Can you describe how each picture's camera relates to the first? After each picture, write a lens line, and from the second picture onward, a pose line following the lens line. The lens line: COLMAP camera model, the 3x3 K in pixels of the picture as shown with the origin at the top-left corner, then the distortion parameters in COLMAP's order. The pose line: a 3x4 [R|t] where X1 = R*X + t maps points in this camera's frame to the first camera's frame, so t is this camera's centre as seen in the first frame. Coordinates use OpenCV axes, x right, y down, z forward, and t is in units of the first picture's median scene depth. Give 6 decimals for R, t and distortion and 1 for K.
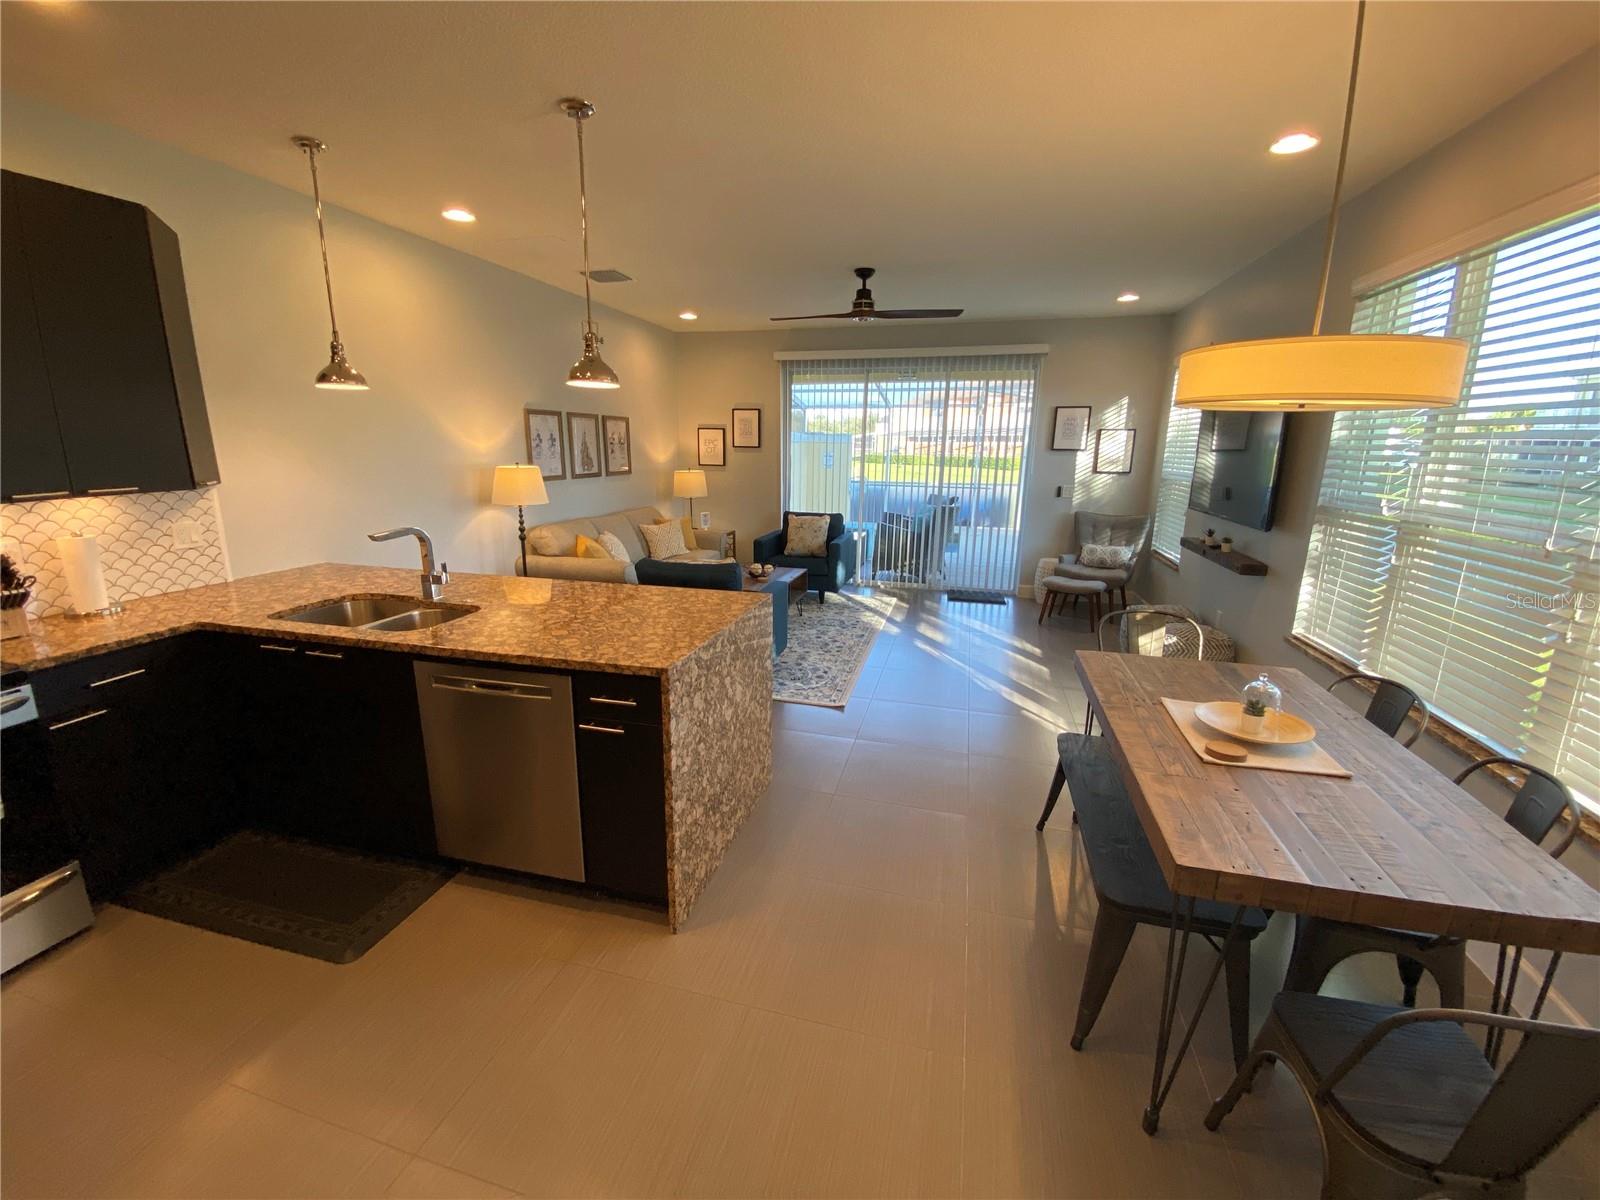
lens RADIAL K [[642.9, 0, 795.1], [0, 642.9, 594.3], [0, 0, 1]] dist [0.028737, -0.033394]
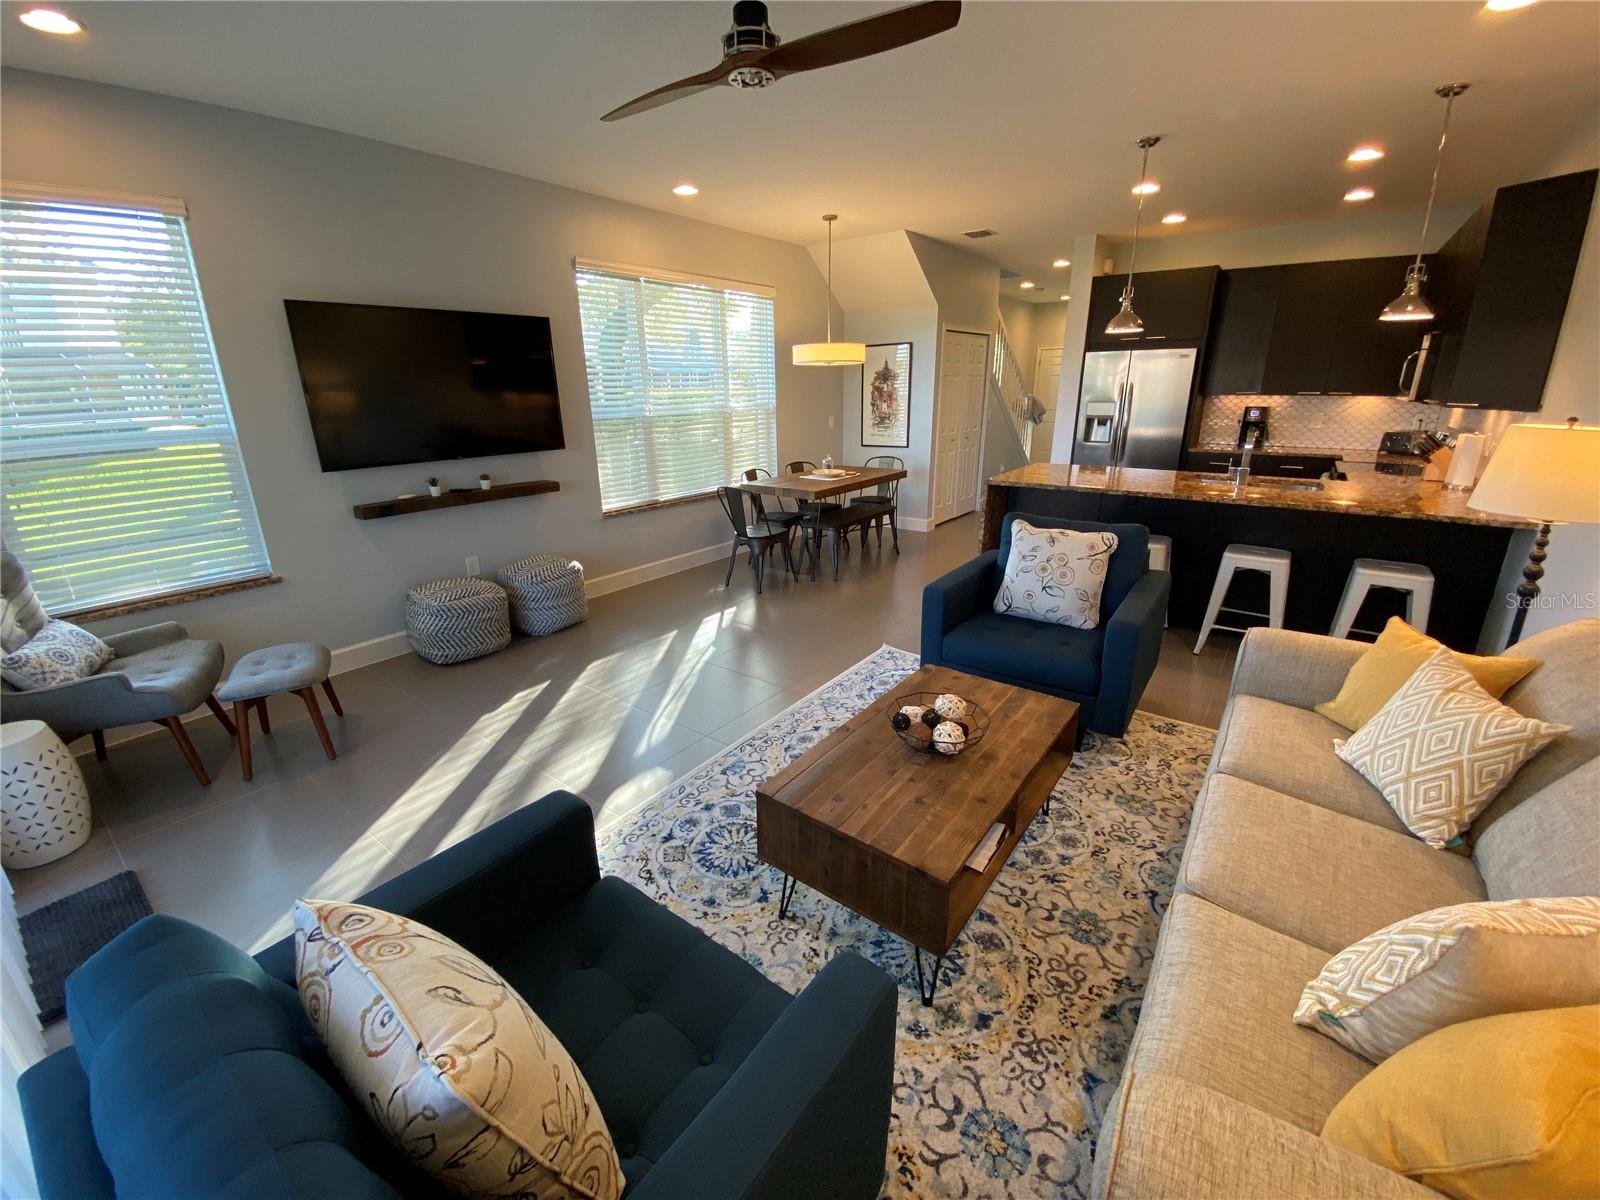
lens RADIAL K [[642.9, 0, 795.1], [0, 642.9, 594.3], [0, 0, 1]] dist [0.028737, -0.033394]
pose [[-0.926547, -0.111658, 0.359226, -0.107335], [0.090447, 0.860796, 0.500850, -0.299818], [-0.365144, 0.496552, -0.787469, 1.336071]]
